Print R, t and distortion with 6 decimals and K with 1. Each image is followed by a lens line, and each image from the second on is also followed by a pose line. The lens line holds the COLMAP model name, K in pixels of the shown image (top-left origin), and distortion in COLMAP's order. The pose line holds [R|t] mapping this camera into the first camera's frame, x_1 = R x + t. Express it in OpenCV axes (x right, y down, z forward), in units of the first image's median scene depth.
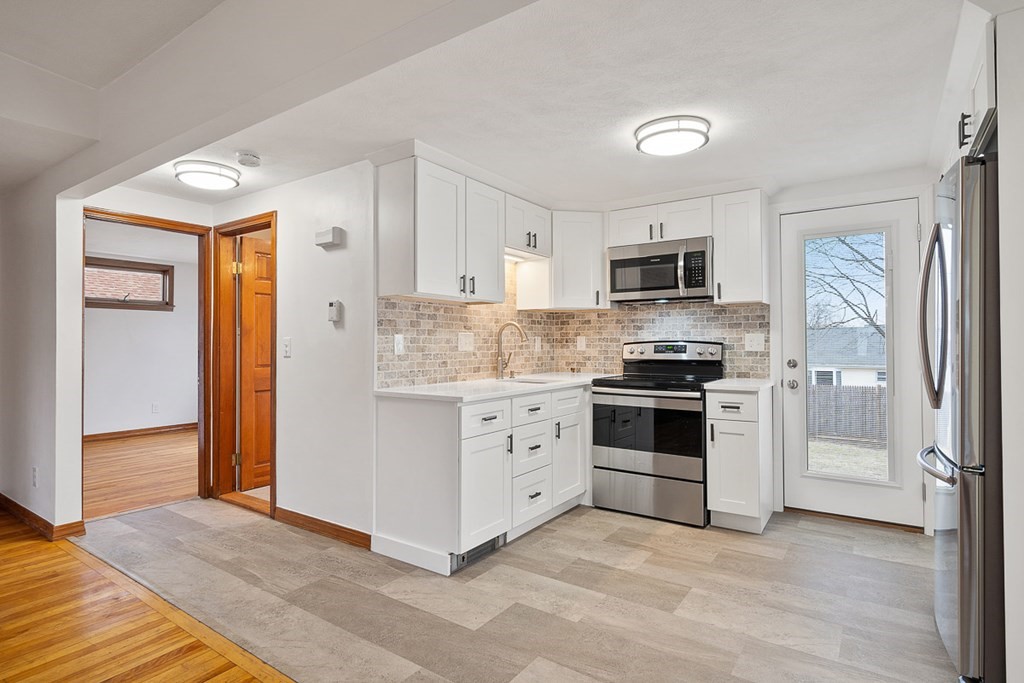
lens RADIAL K [[537.9, 0, 499.8], [0, 537.9, 332.6], [0, 0, 1]] dist [-0.004157, -0.000133]
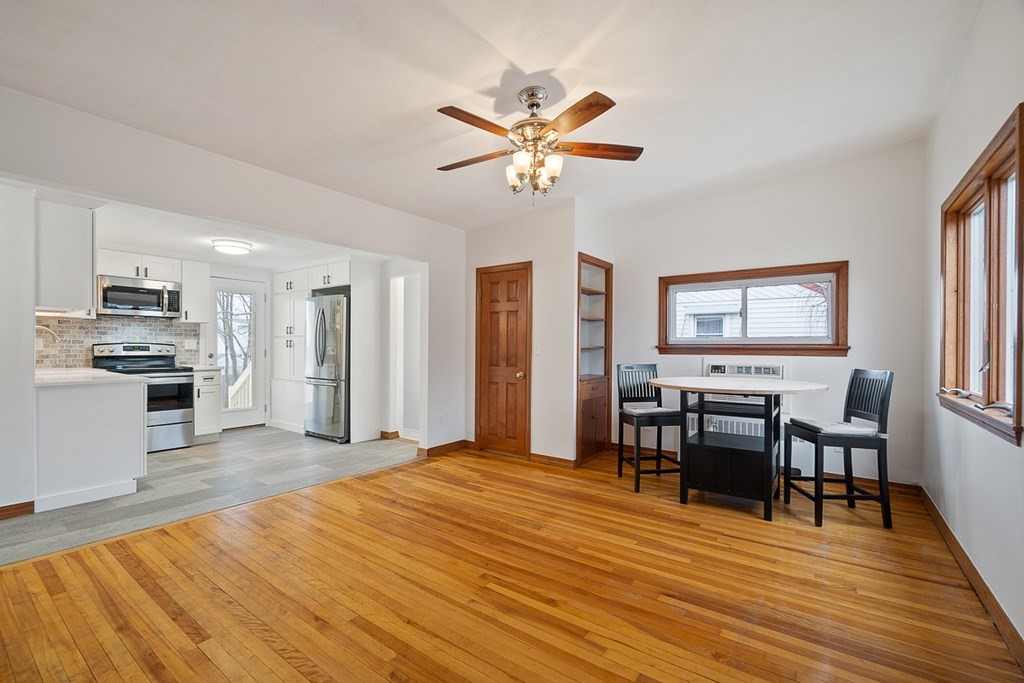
lens RADIAL K [[446.1, 0, 502.9], [0, 446.1, 348.2], [0, 0, 1]] dist [-0.002575, -0.000460]
pose [[0.017523, -0.004093, 0.999838, -1.077494], [-0.027189, 0.999620, 0.004569, -0.004341], [-0.999477, -0.027265, 0.017405, -0.068905]]
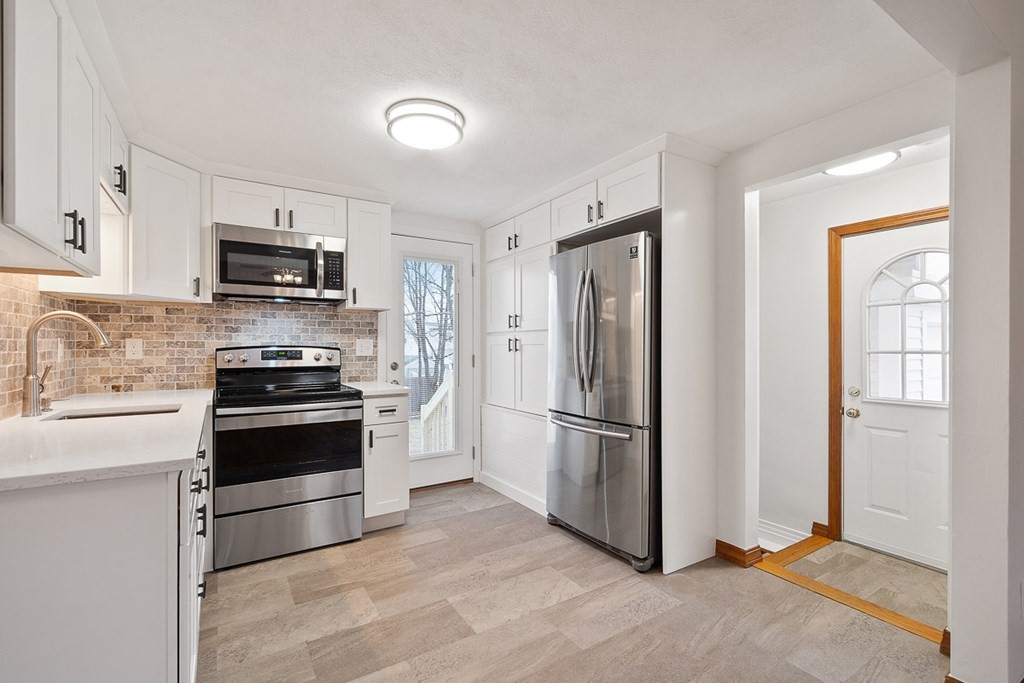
lens RADIAL K [[455.0, 0, 500.9], [0, 455.0, 345.1], [0, 0, 1]] dist [0.001806, -0.000144]
pose [[0.386943, 0.003262, 0.922098, -0.273297], [-0.018363, 0.999823, 0.004169, 0.005216], [-0.921921, -0.018546, 0.386935, 0.440543]]
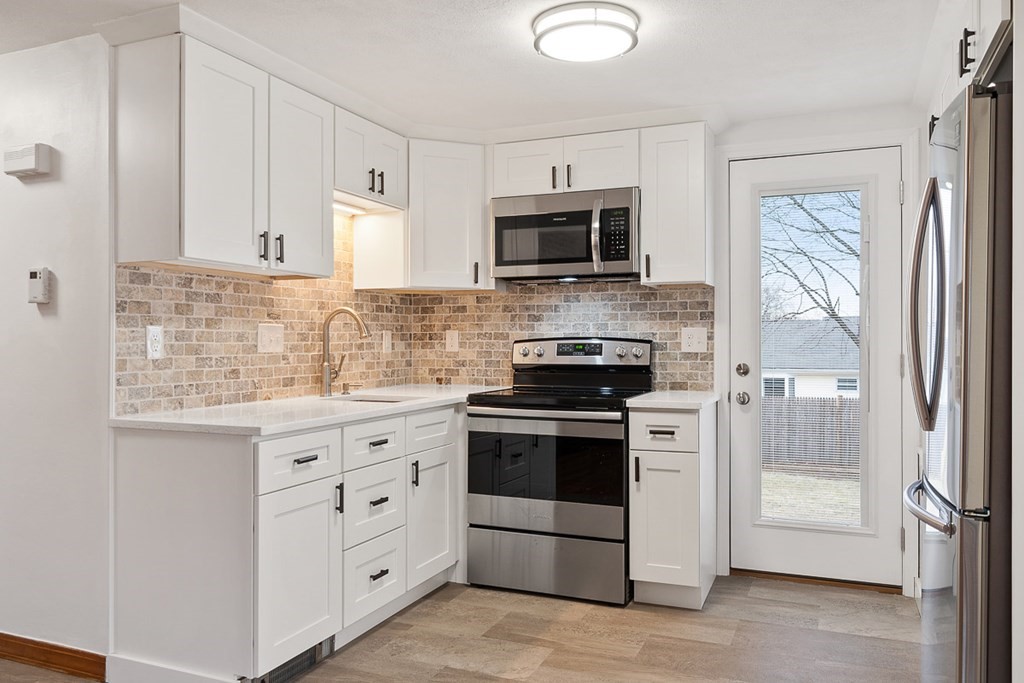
lens RADIAL K [[785.4, 0, 501.2], [0, 785.4, 338.3], [0, 0, 1]] dist [0.001423, -0.002245]
pose [[0.978138, 0.001890, 0.207947, 0.010673], [-0.005439, 0.999849, 0.016495, 0.000565], [-0.207884, -0.017266, 0.978001, 0.042620]]
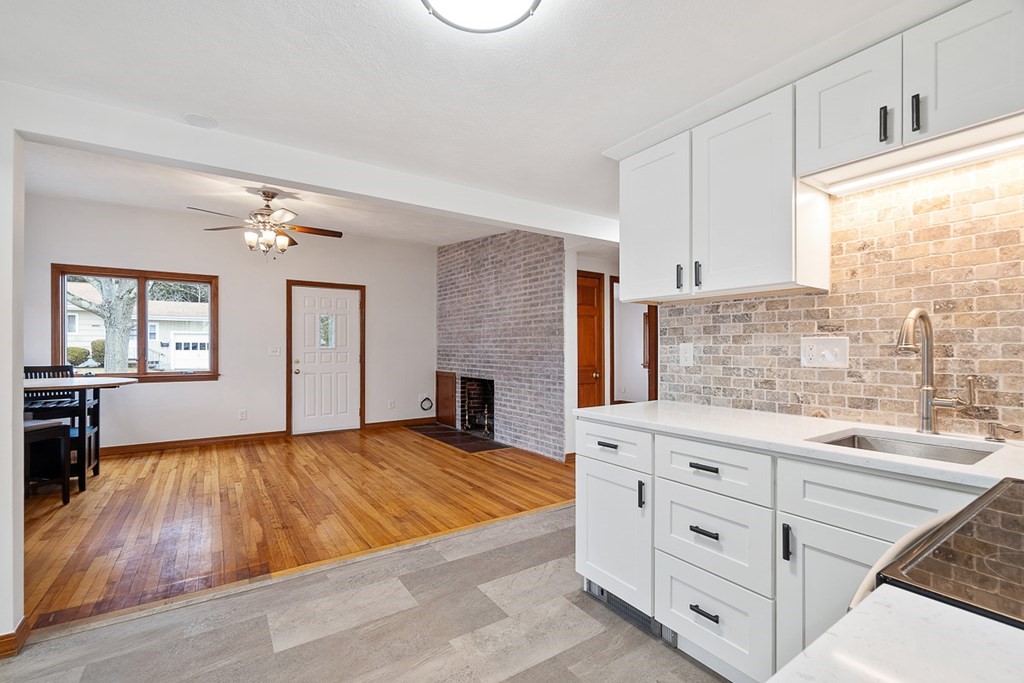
lens RADIAL K [[447.0, 0, 497.5], [0, 447.0, 346.0], [0, 0, 1]] dist [0.001561, 0.000067]
pose [[-0.368715, -0.003064, -0.929537, 0.565666], [0.021628, 0.999696, -0.011874, 0.009179], [0.929291, -0.024483, -0.368536, 0.908907]]
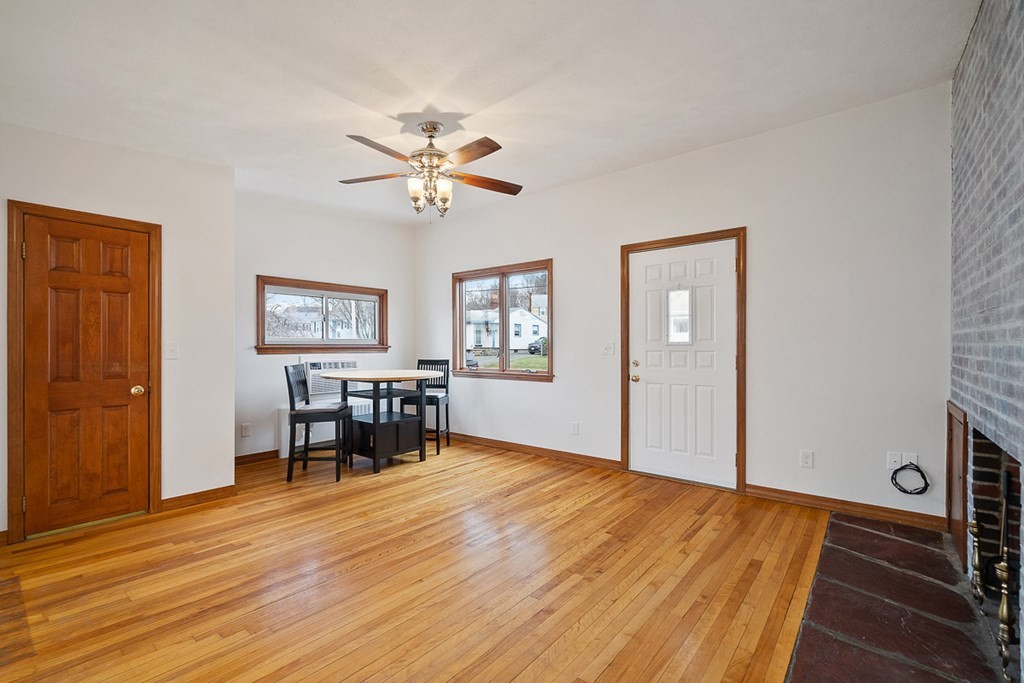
lens RADIAL K [[446.1, 0, 502.9], [0, 446.1, 348.2], [0, 0, 1]] dist [-0.002575, -0.000460]
pose [[-0.997138, 0.001621, 0.075587, -0.522745], [0.000177, 0.999818, -0.019096, 0.013782], [-0.075604, -0.019028, -0.996956, 0.741599]]
